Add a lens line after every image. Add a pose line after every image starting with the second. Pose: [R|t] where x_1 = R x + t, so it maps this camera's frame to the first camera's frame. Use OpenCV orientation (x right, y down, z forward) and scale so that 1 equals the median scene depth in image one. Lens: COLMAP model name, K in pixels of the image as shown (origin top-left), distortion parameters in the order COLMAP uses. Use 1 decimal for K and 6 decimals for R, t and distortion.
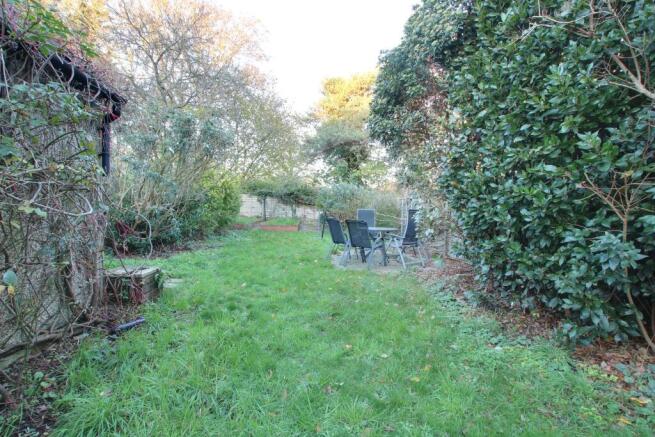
lens RADIAL K [[311.0, 0, 327.5], [0, 311.0, 218.5], [0, 0, 1]] dist [-0.001575, -0.000047]
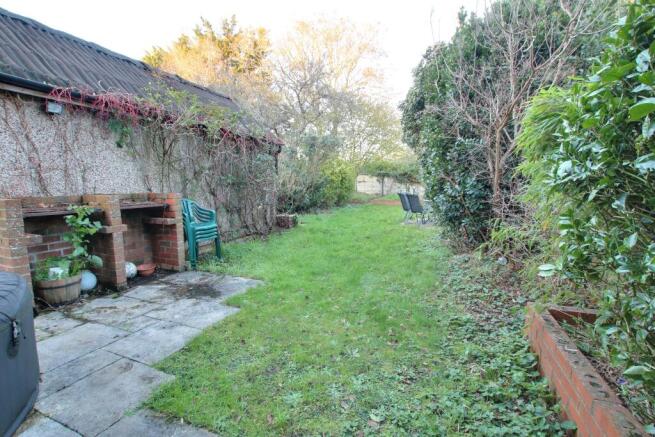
lens RADIAL K [[301.5, 0, 327.5], [0, 301.5, 218.5], [0, 0, 1]] dist [-0.000438, -0.000020]
pose [[0.910003, 0.032201, -0.413349, 0.210958], [-0.001805, 0.997278, 0.073717, 0.007134], [0.414597, -0.066337, 0.907584, -0.329664]]
